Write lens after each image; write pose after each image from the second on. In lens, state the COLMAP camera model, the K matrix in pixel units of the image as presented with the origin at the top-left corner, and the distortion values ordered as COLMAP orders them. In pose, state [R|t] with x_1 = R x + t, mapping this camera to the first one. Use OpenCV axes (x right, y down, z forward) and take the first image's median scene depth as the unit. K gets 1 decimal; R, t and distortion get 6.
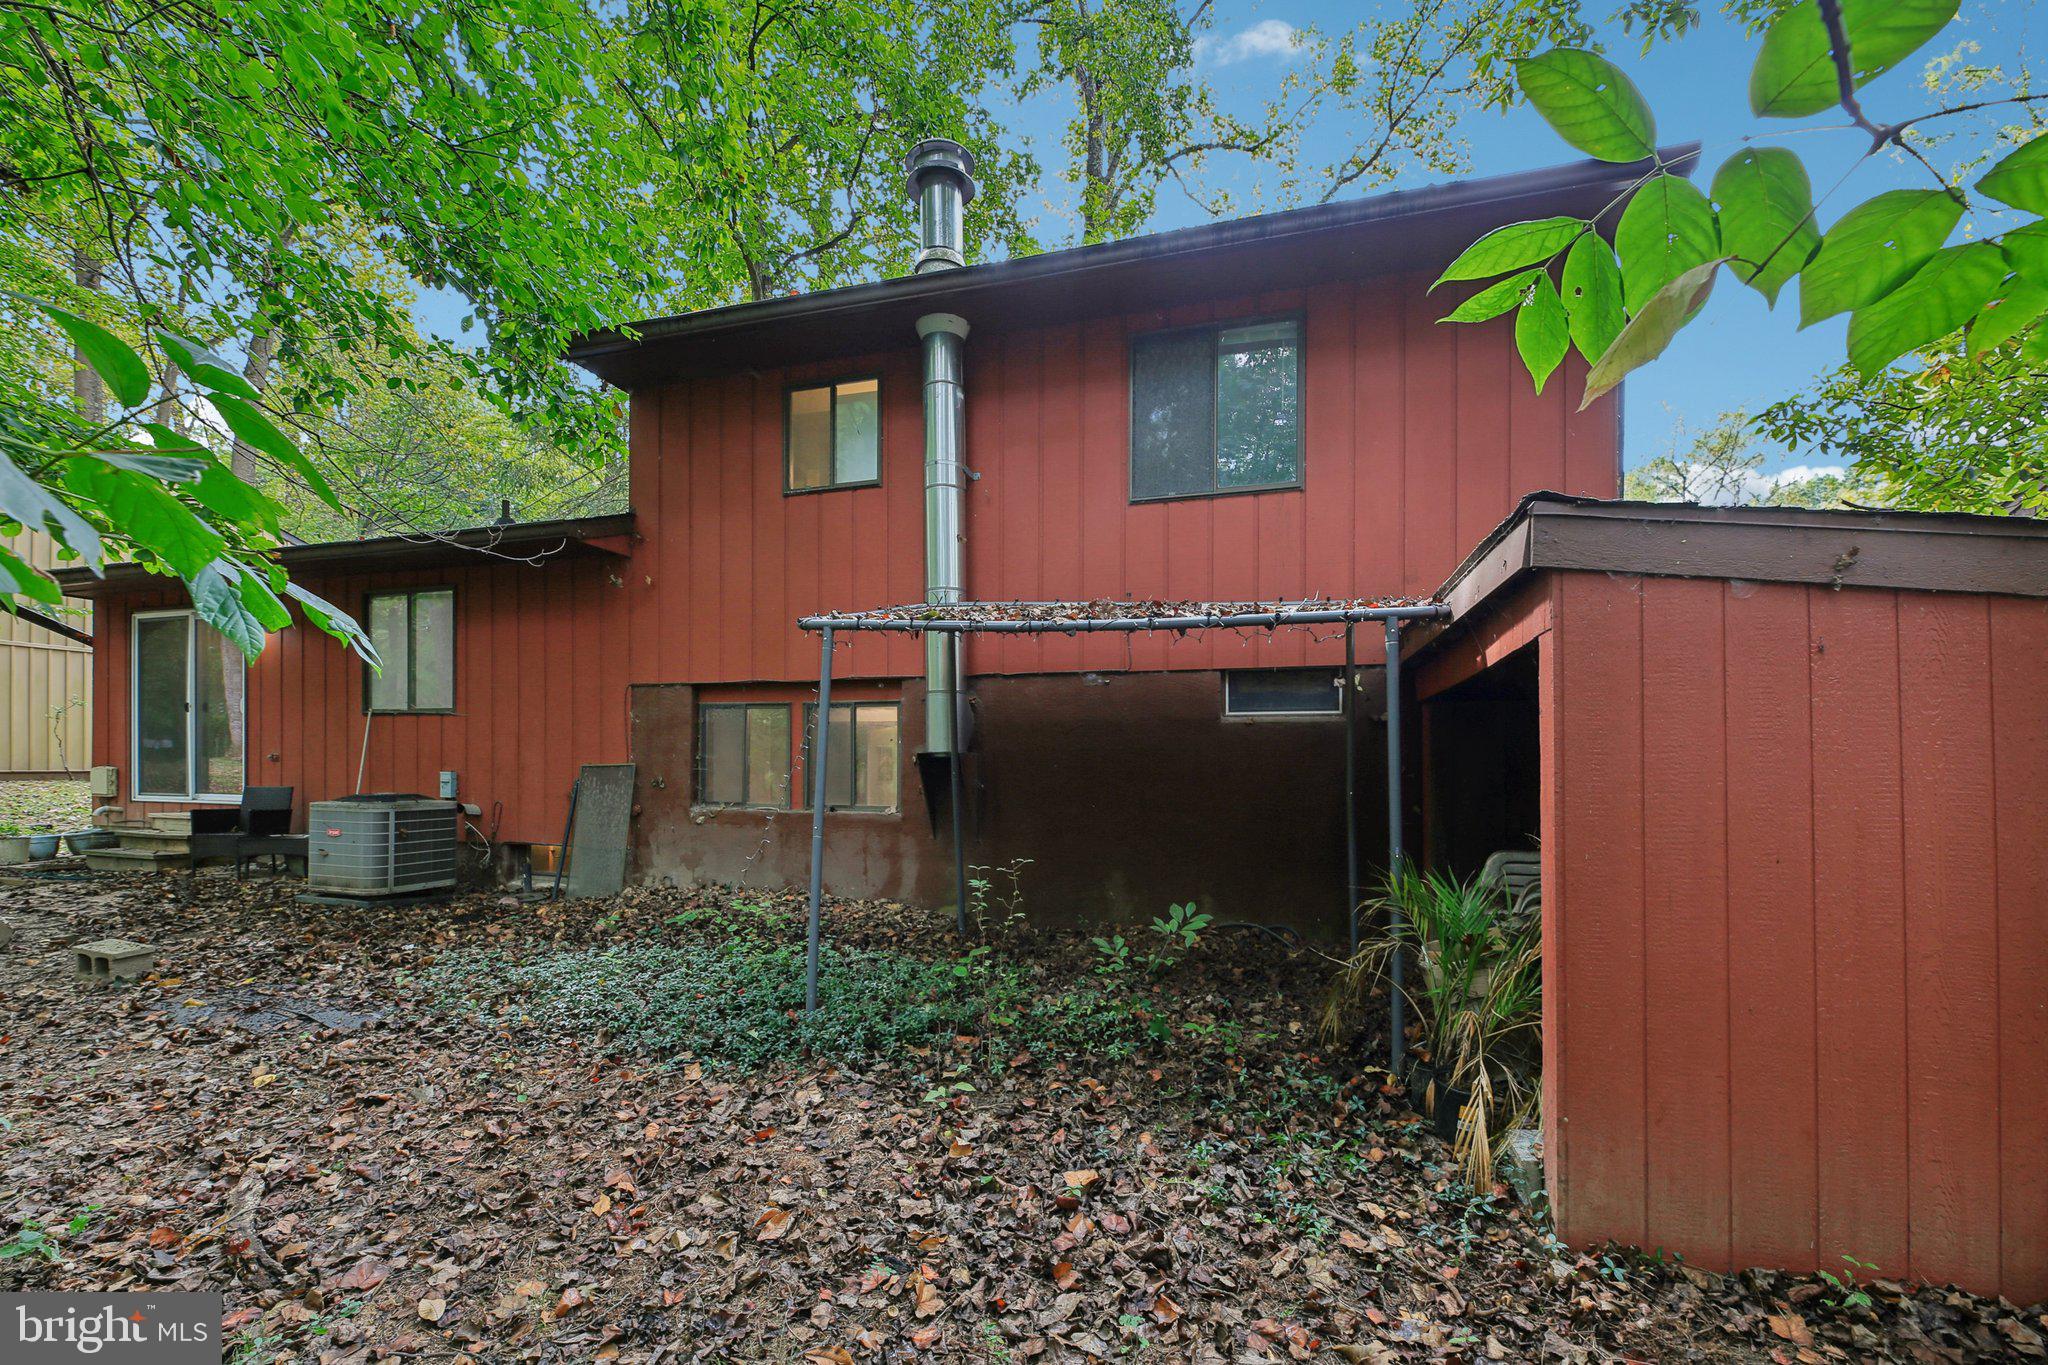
lens RADIAL K [[828.3, 0, 1024.0], [0, 828.3, 682.5], [0, 0, 1]] dist [-0.001146, -0.000031]
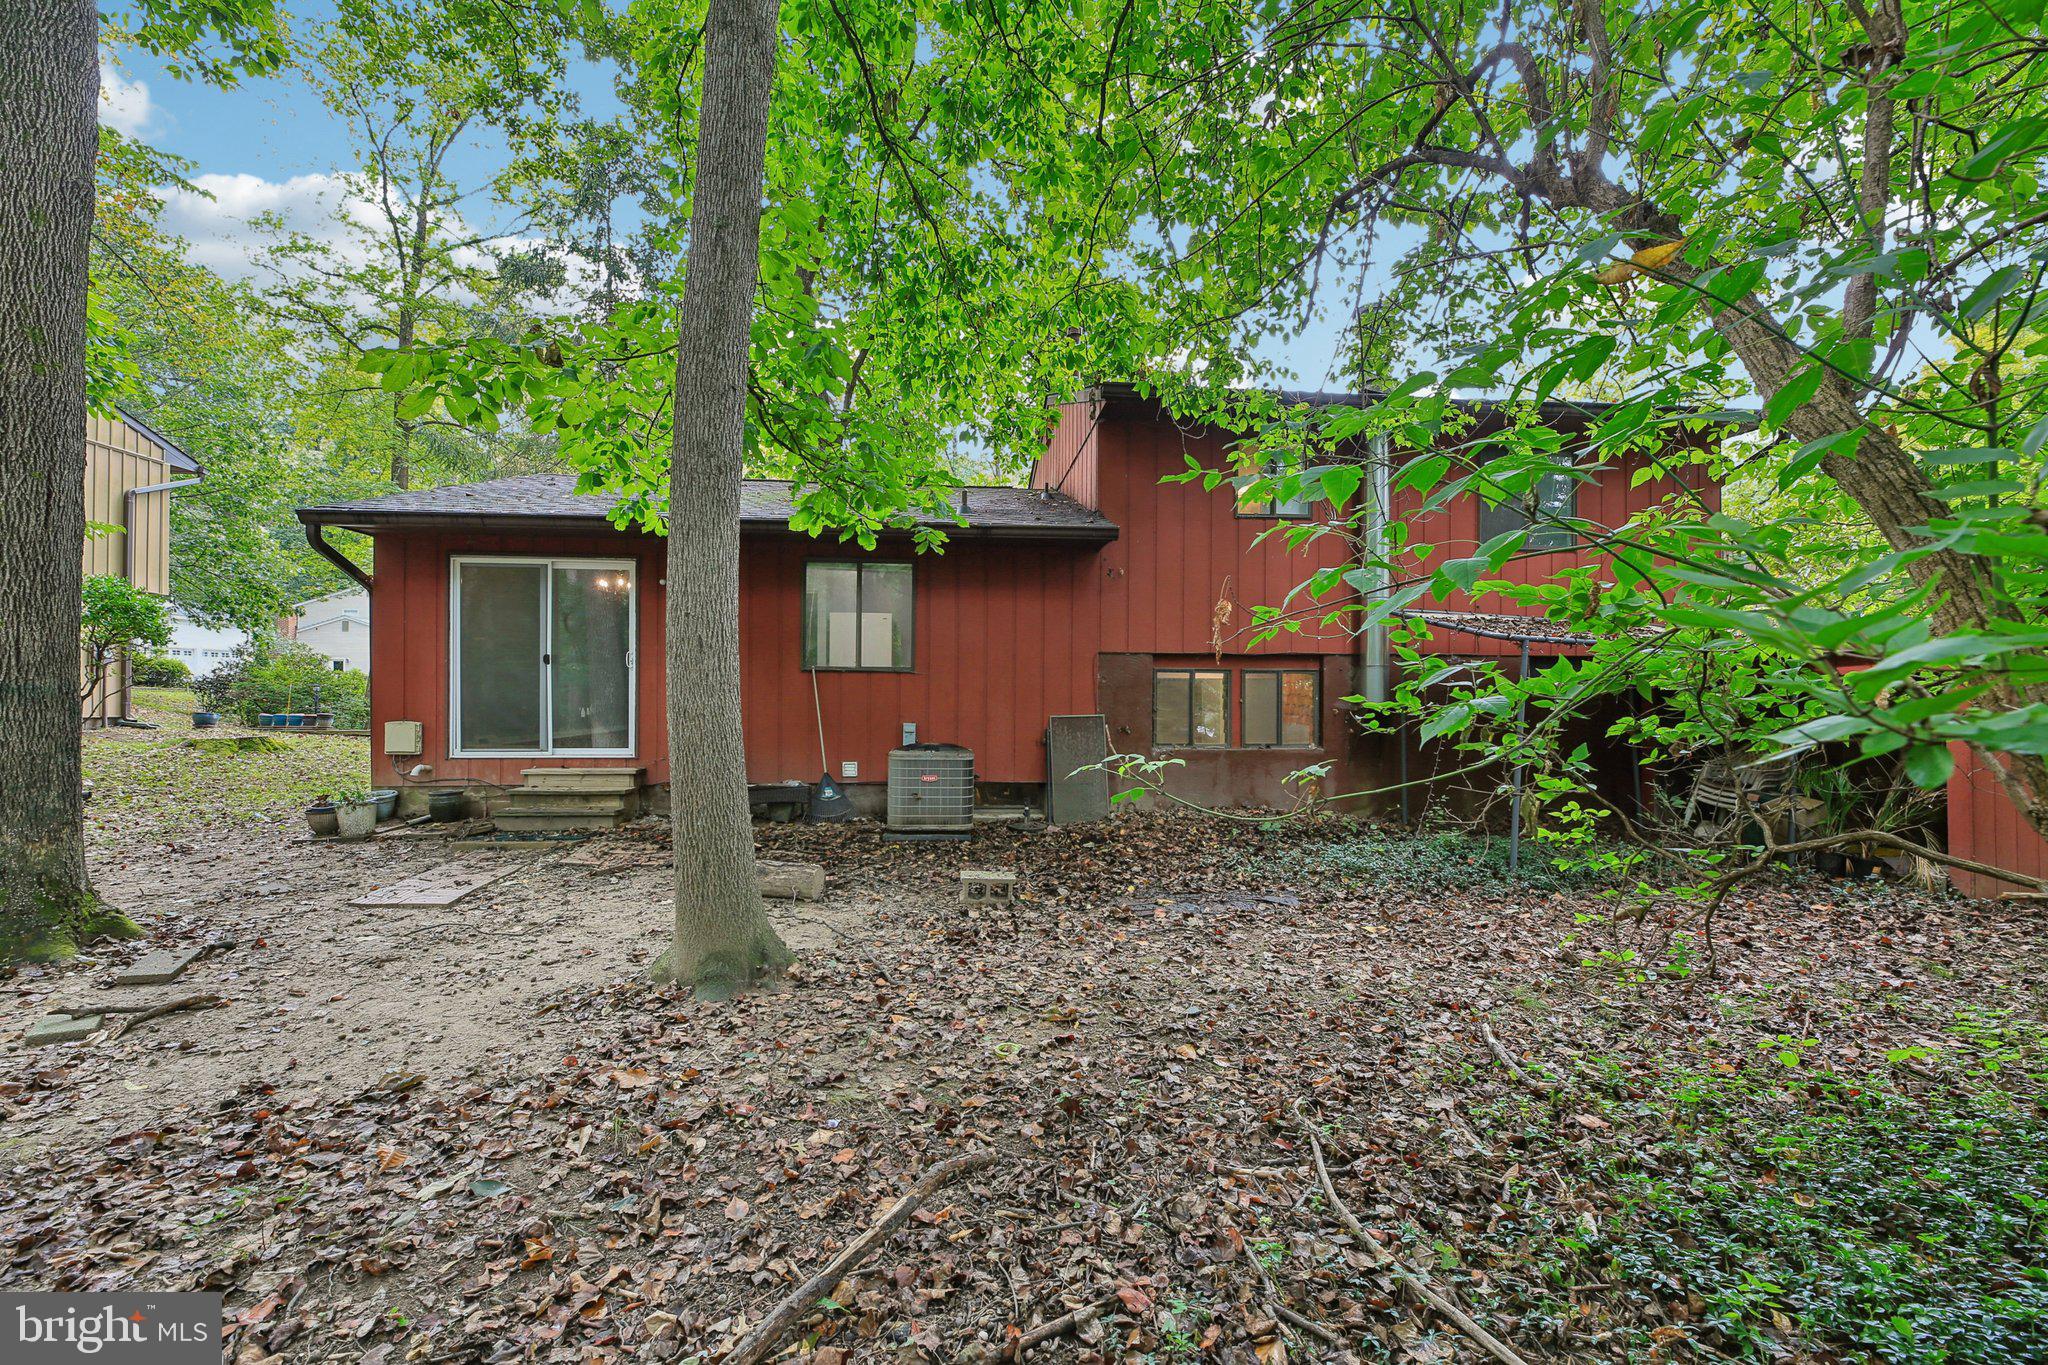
lens RADIAL K [[828.3, 0, 1024.0], [0, 828.3, 682.5], [0, 0, 1]] dist [-0.001146, -0.000031]
pose [[0.932021, 0.005953, 0.362354, -0.938791], [-0.030093, 0.997683, 0.061013, -0.021694], [-0.361152, -0.067770, 0.930041, -0.114981]]
